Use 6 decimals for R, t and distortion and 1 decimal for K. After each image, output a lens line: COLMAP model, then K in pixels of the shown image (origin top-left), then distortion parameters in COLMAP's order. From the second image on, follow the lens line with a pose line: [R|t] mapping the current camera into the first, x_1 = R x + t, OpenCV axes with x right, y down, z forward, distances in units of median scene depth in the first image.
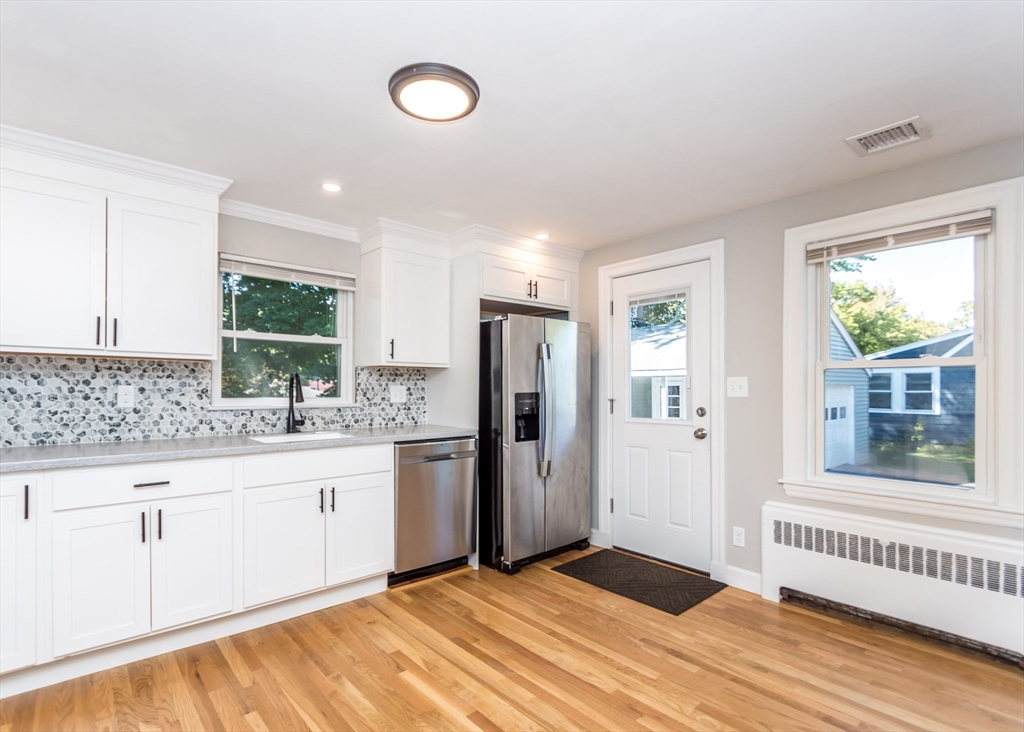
lens RADIAL K [[535.4, 0, 504.2], [0, 535.4, 389.4], [0, 0, 1]] dist [0.000412, -0.001805]
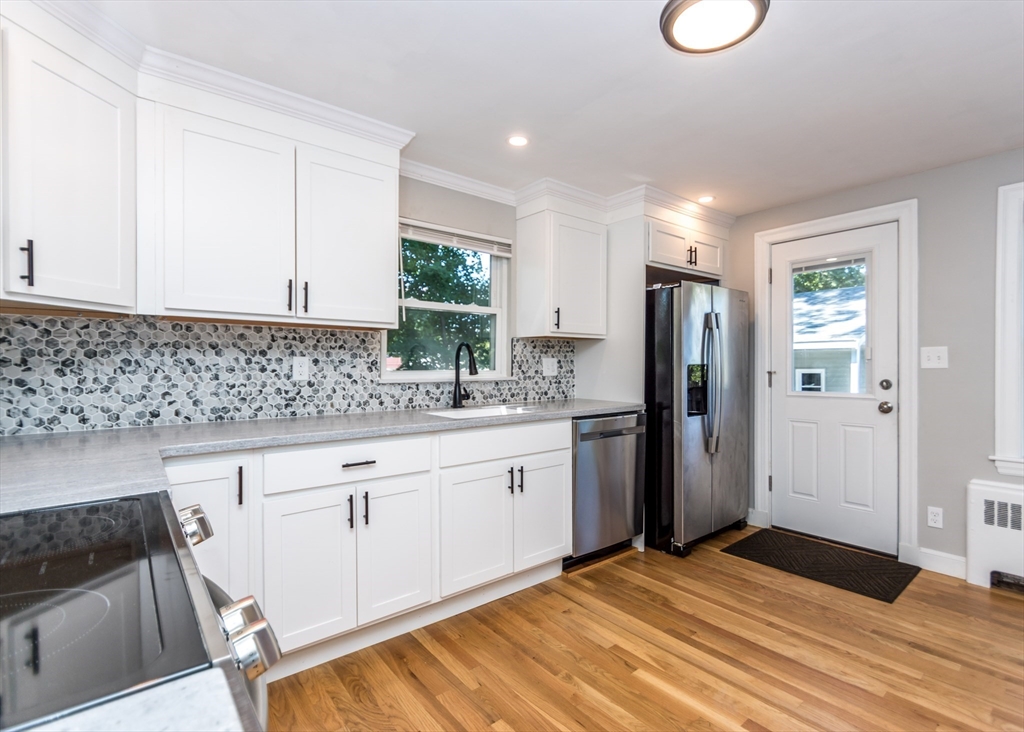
lens RADIAL K [[507.5, 0, 508.1], [0, 507.5, 372.2], [0, 0, 1]] dist [-0.000716, -0.001598]
pose [[0.999982, -0.002864, -0.005264, -0.309948], [0.002909, 0.999959, 0.008607, 0.012038], [0.005240, -0.008622, 0.999949, 0.113374]]
